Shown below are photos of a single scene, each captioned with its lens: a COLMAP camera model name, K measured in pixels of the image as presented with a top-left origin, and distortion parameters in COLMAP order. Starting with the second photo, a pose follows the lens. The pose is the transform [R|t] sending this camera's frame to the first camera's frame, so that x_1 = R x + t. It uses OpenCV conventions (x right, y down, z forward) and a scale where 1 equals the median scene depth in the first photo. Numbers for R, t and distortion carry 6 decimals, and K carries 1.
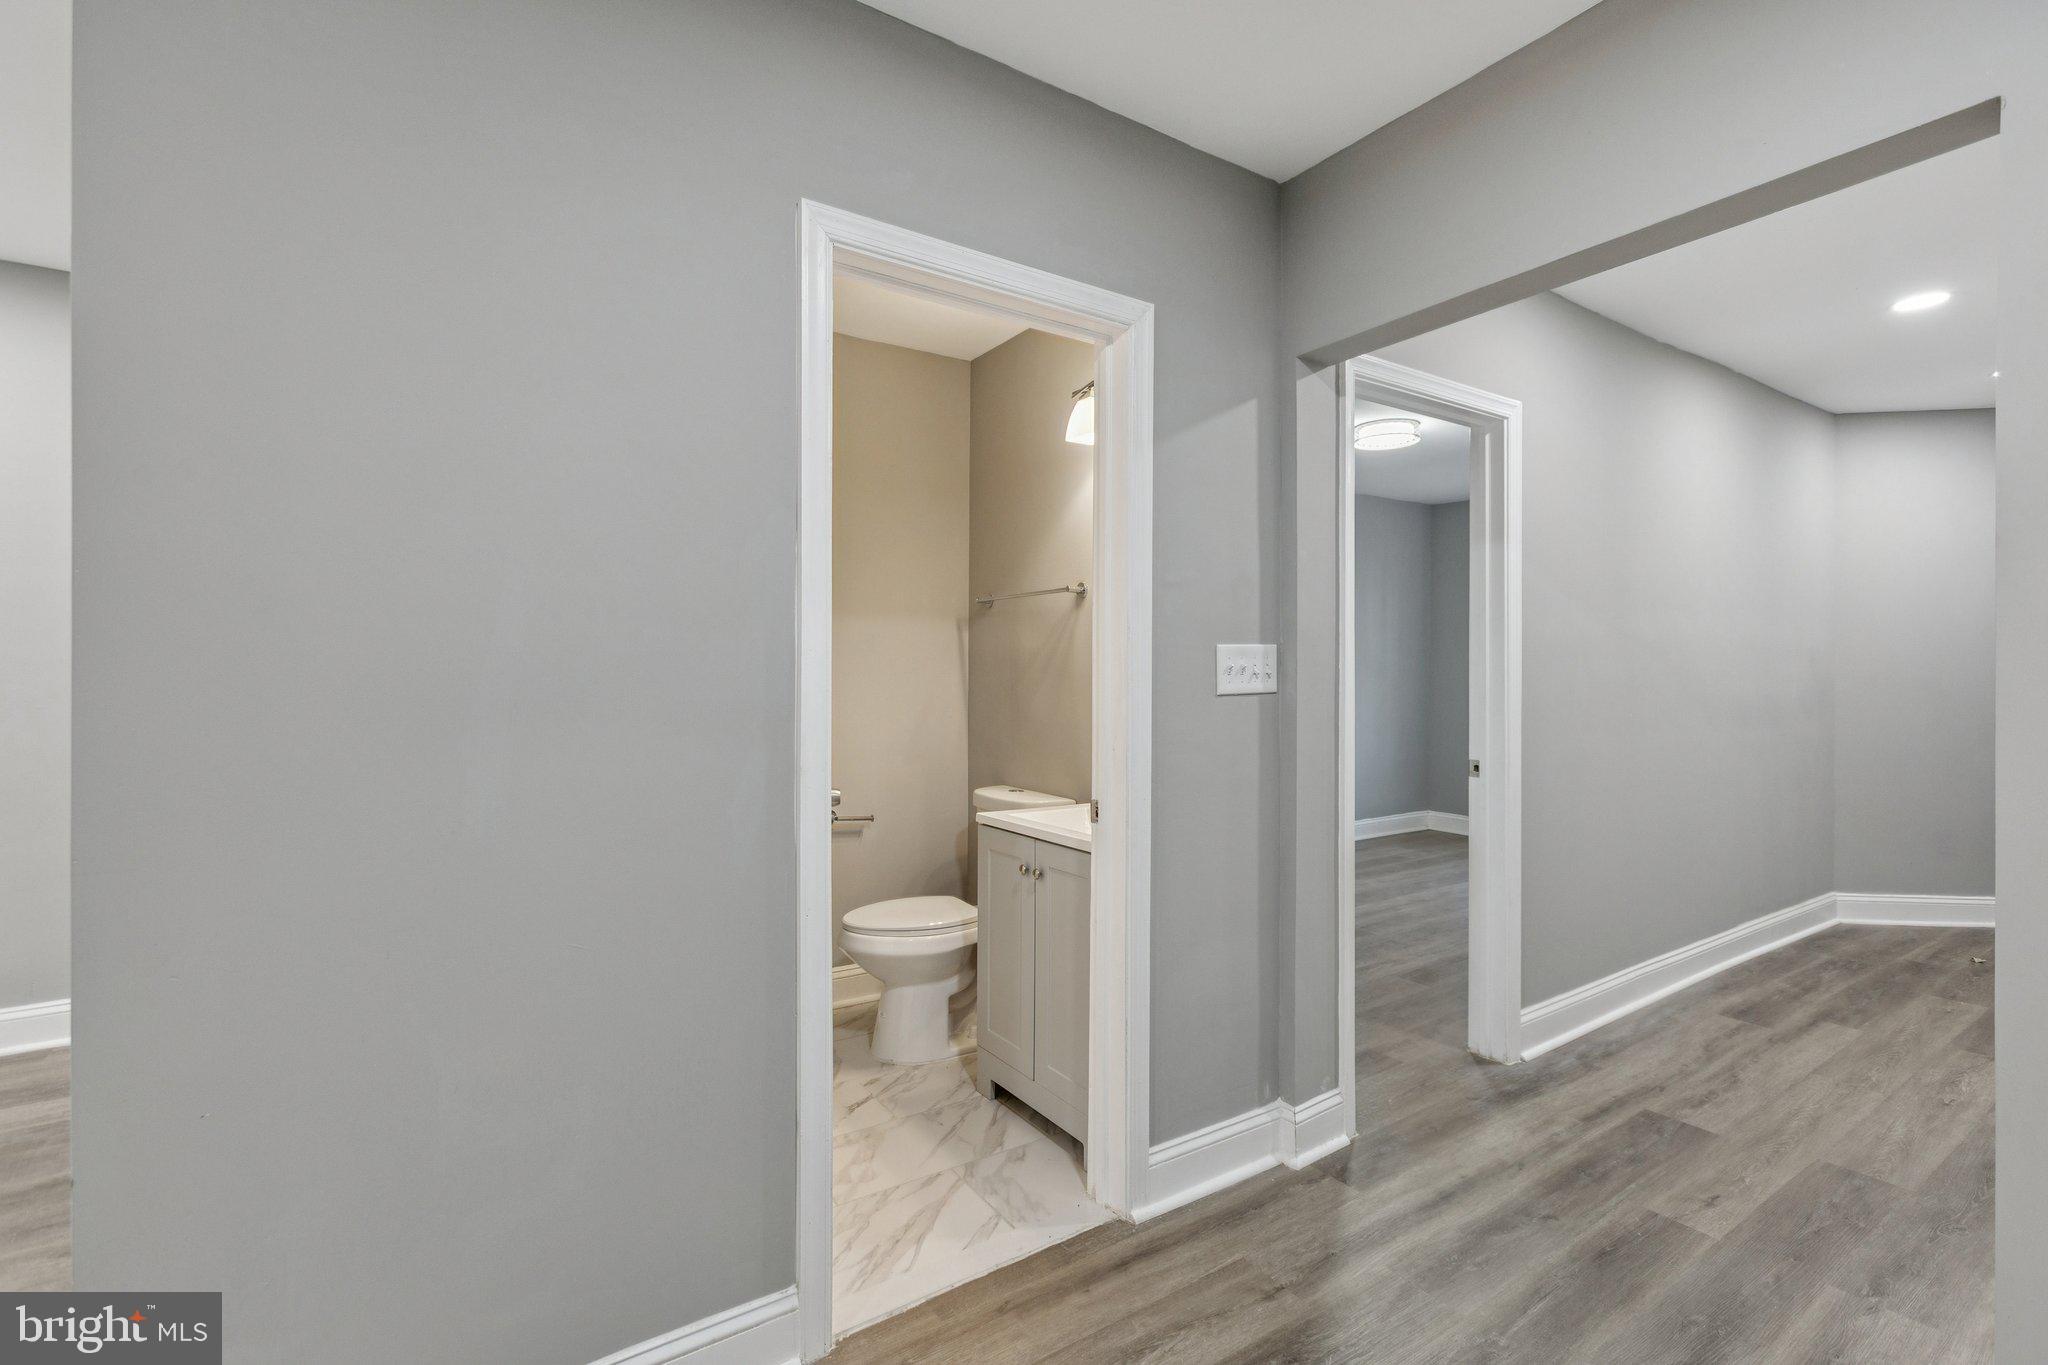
lens RADIAL K [[928.4, 0, 1025.9], [0, 928.4, 677.1], [0, 0, 1]] dist [-0.000389, 0.000112]
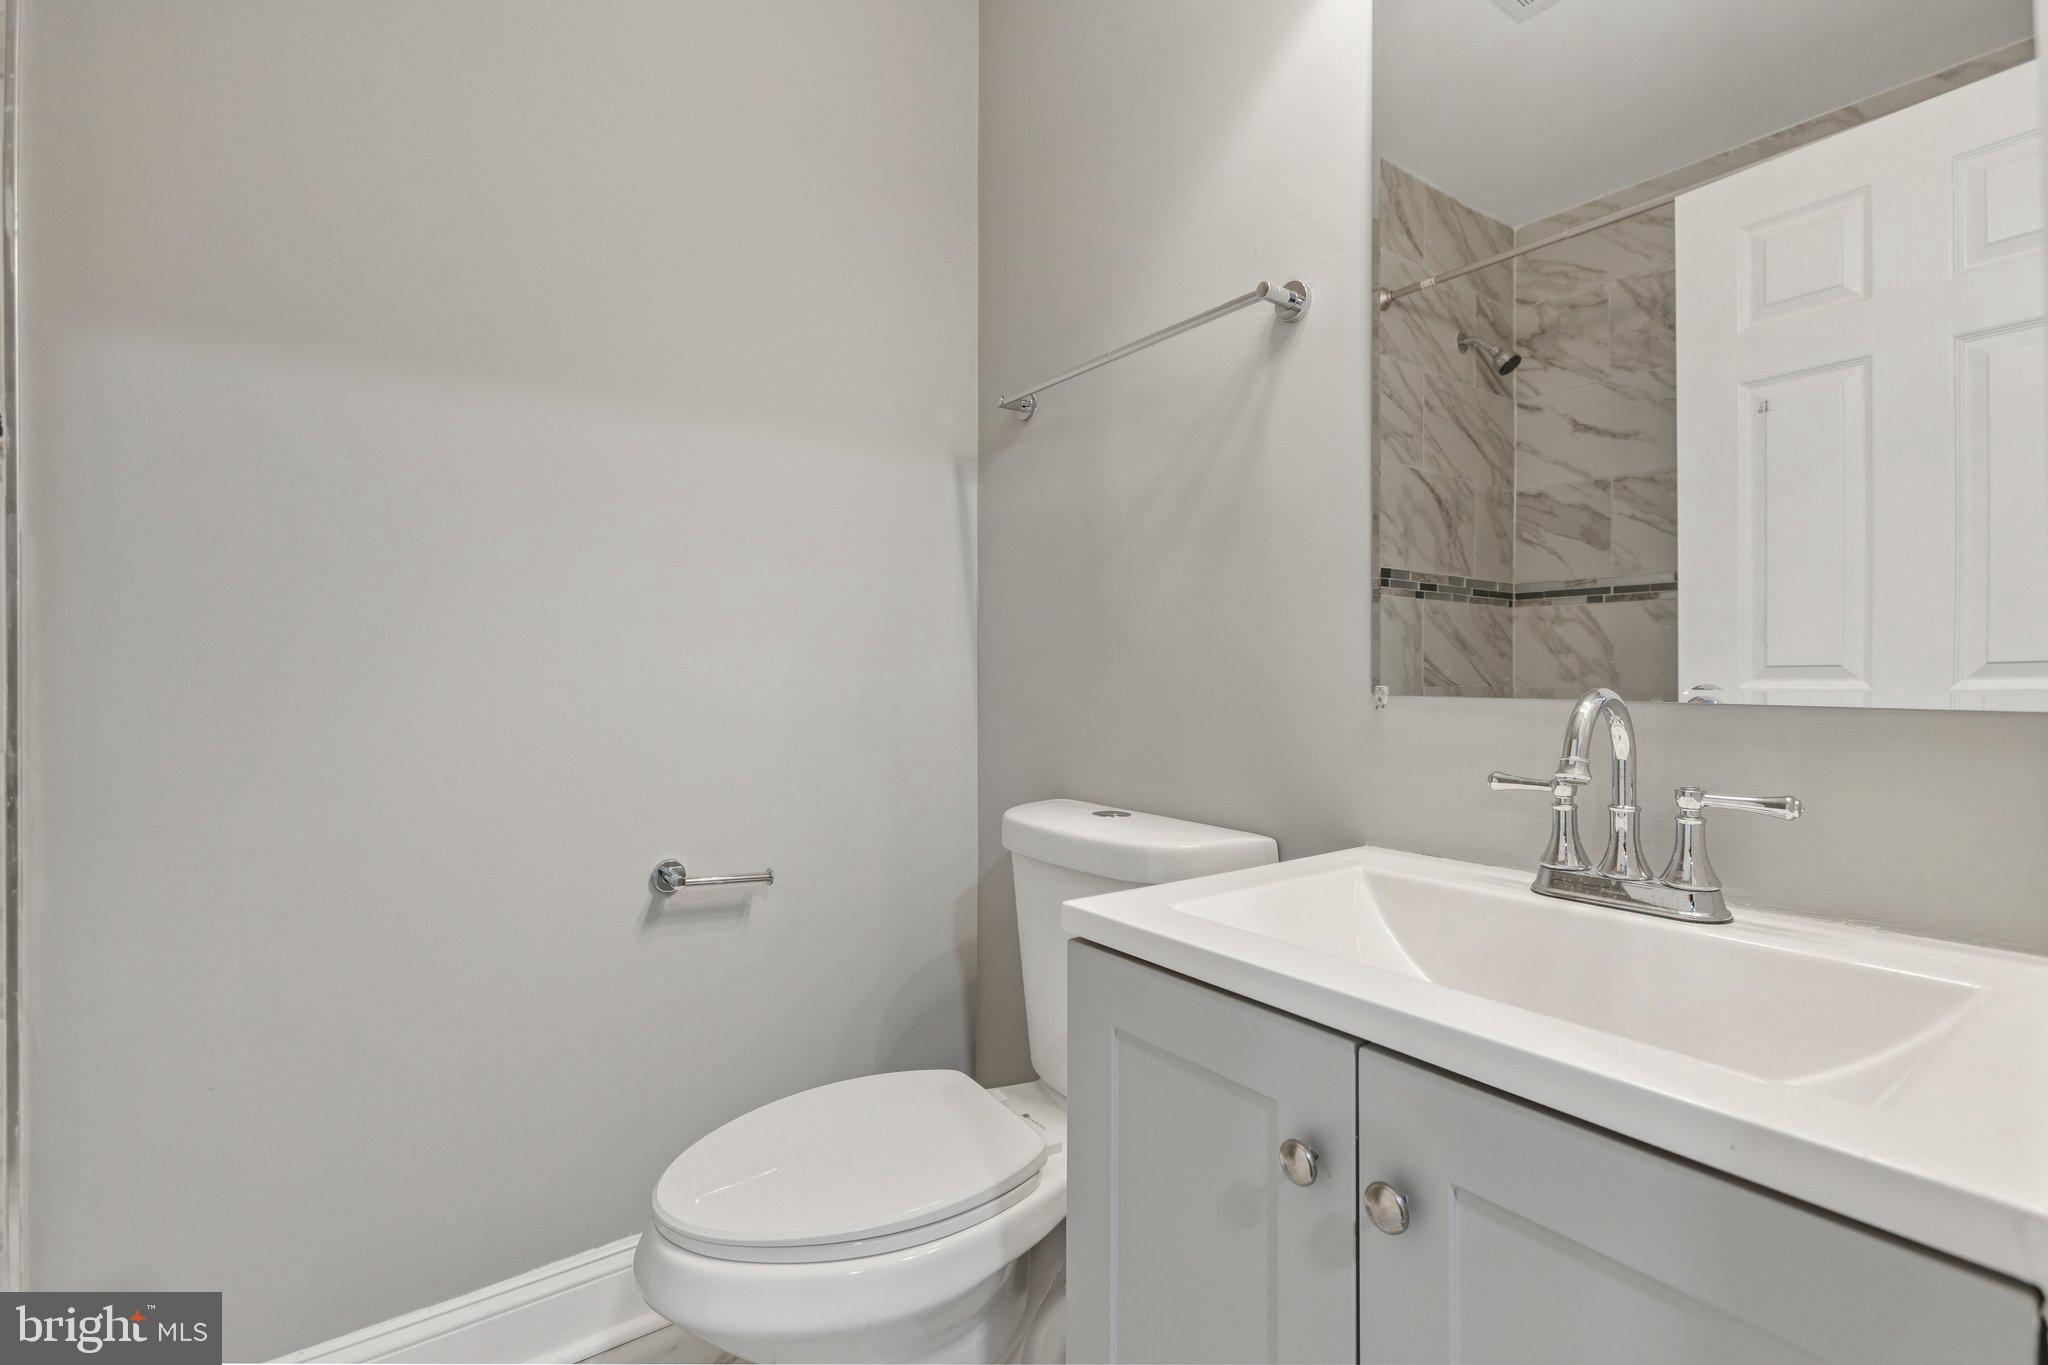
lens RADIAL K [[928.4, 0, 1023.7], [0, 928.4, 683.1], [0, 0, 1]] dist [-0.000389, 0.000112]
pose [[0.999234, -0.004051, 0.038921, -0.064428], [0.003887, 0.999983, 0.004295, 0.060642], [-0.038938, -0.004140, 0.999233, 0.576695]]
